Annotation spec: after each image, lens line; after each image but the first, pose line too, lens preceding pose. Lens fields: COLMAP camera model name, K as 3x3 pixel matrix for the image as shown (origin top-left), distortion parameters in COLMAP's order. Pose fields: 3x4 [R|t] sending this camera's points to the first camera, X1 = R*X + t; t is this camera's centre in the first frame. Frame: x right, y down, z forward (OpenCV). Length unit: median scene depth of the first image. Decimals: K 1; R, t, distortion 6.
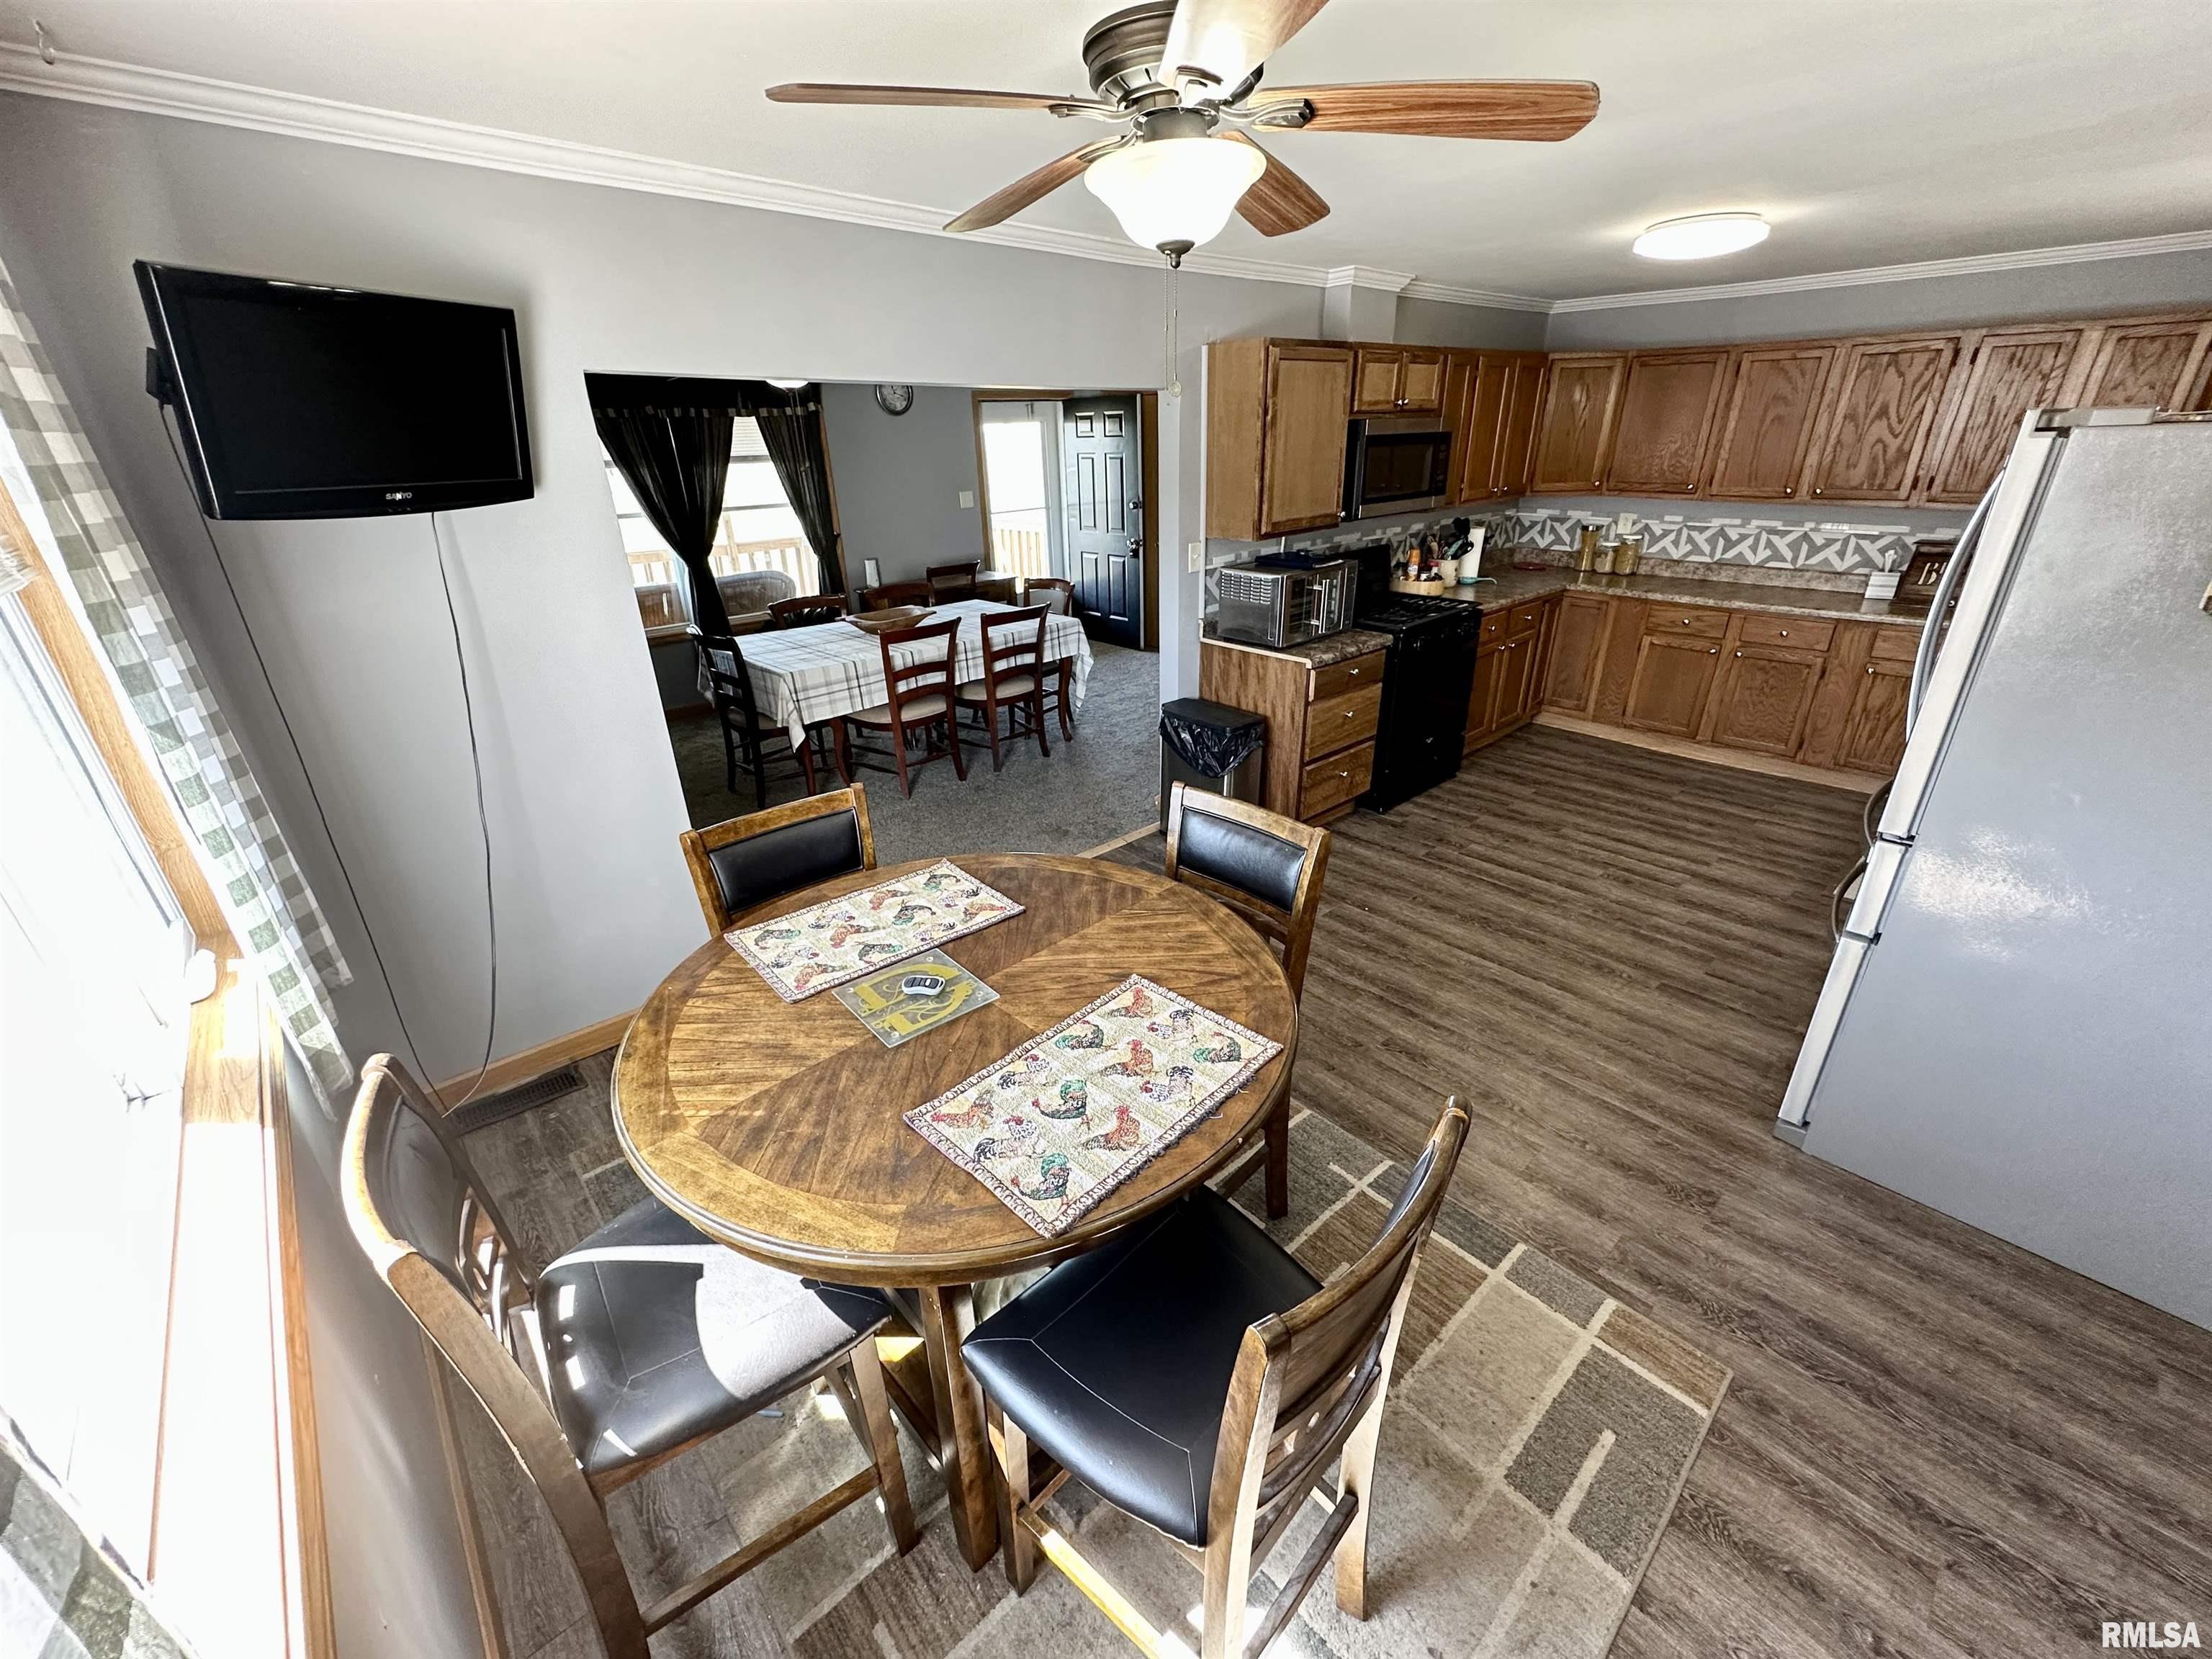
lens RADIAL K [[879.3, 0, 1105.5], [0, 879.3, 829.8], [0, 0, 1]] dist [-0.005851, 0.001409]
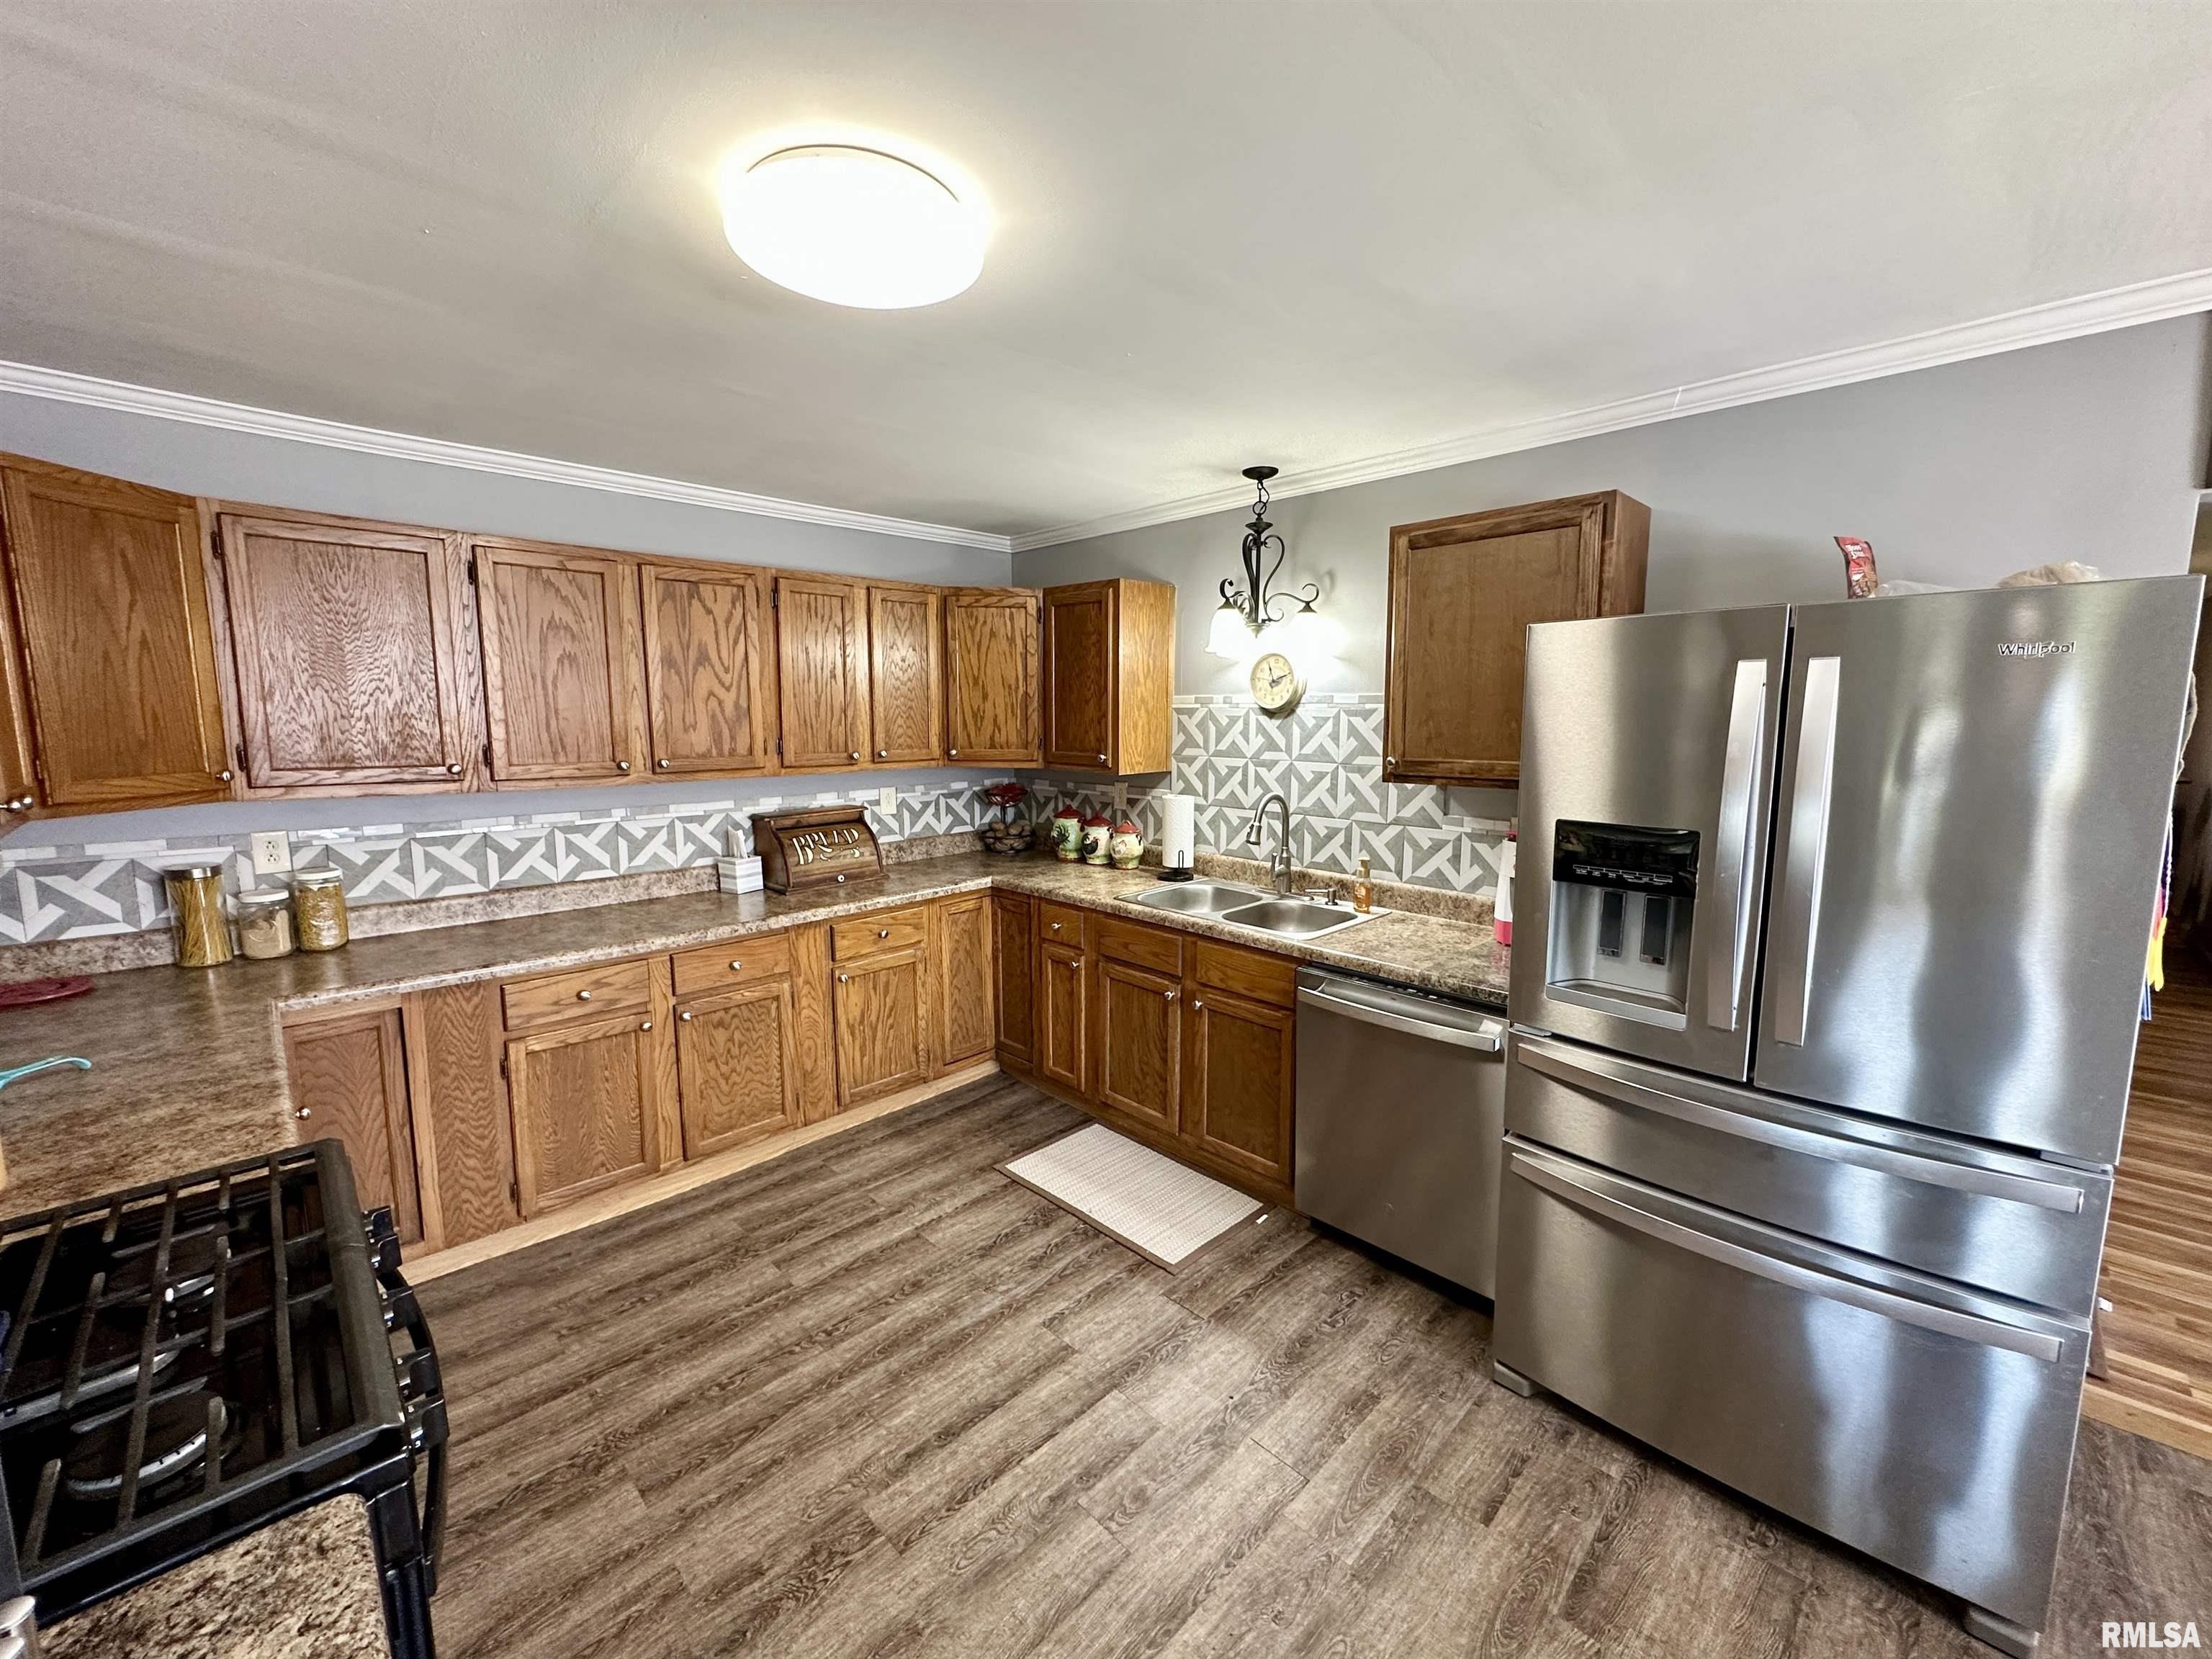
lens RADIAL K [[879.3, 0, 1106.7], [0, 879.3, 829.2], [0, 0, 1]] dist [-0.005851, 0.001409]
pose [[-0.044786, -0.109437, 0.992984, 0.130357], [0.414351, 0.902416, 0.118143, -0.286178], [-0.909015, 0.416735, 0.004930, 0.725995]]
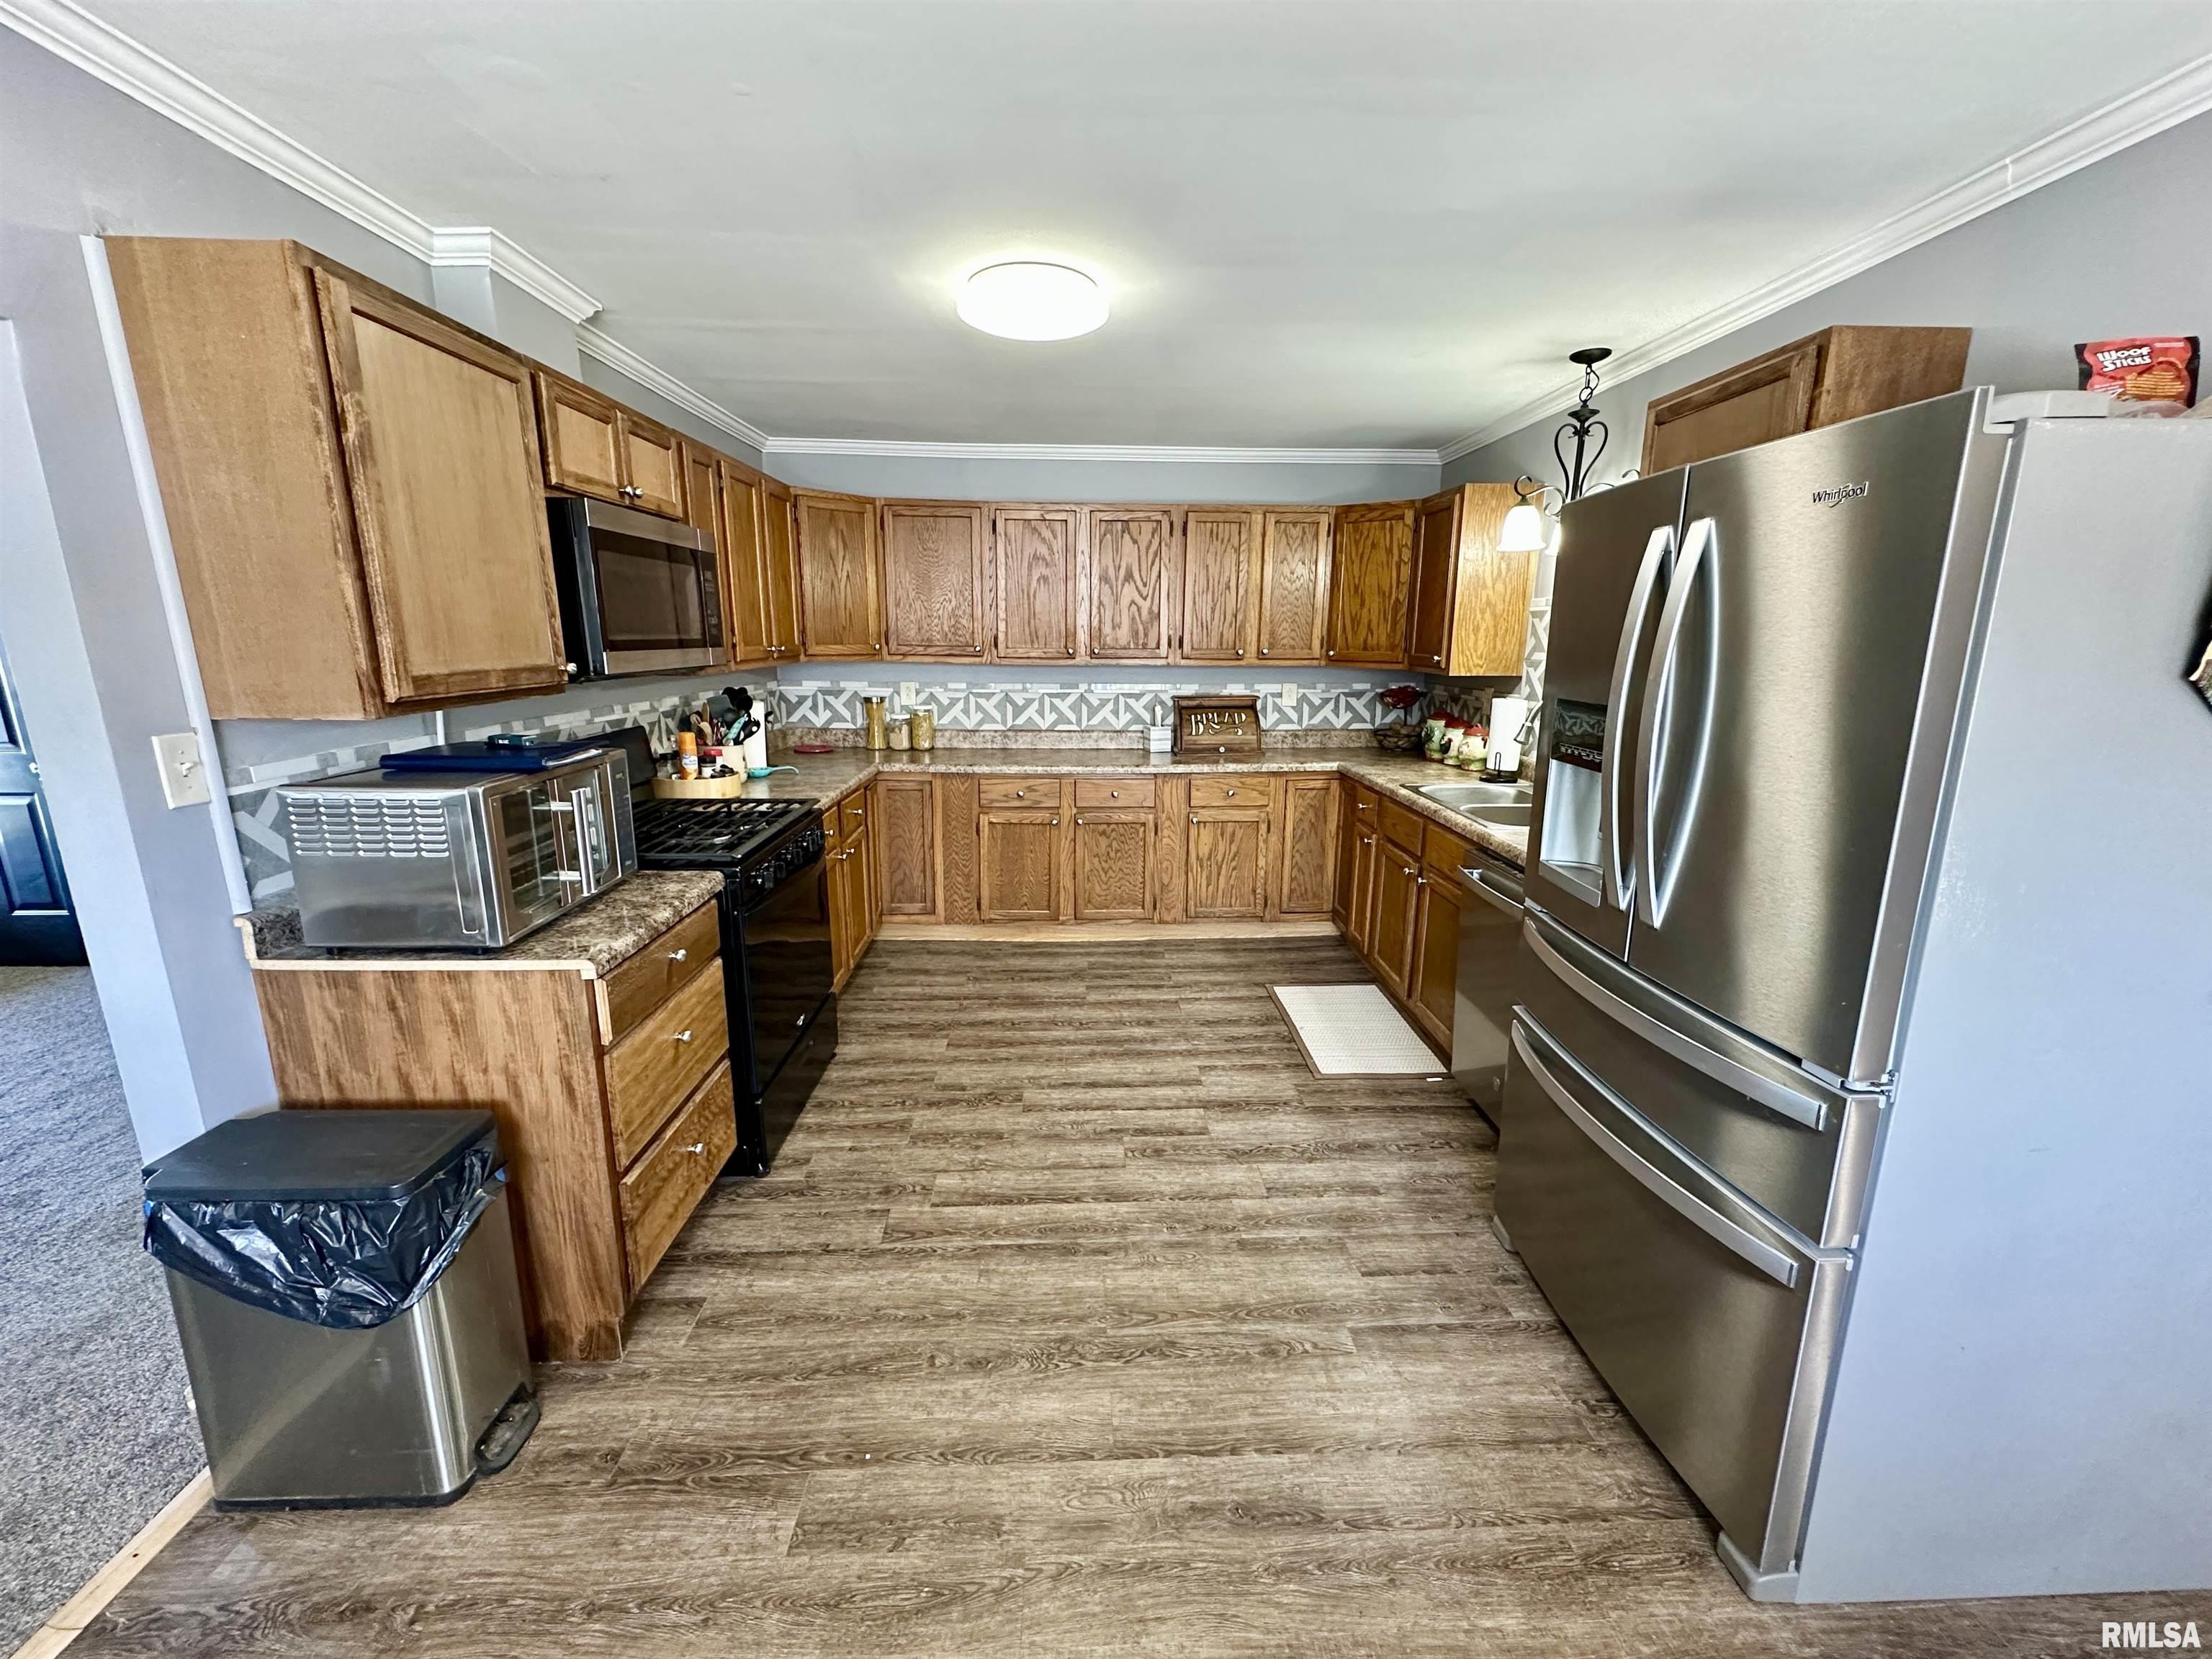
lens RADIAL K [[879.3, 0, 1106.2], [0, 879.3, 829.4], [0, 0, 1]] dist [-0.005851, 0.001409]
pose [[0.641084, -0.136551, 0.755226, 0.061121], [0.296138, 0.951849, -0.079279, -0.120959], [-0.708035, 0.274475, 0.650653, 0.422996]]
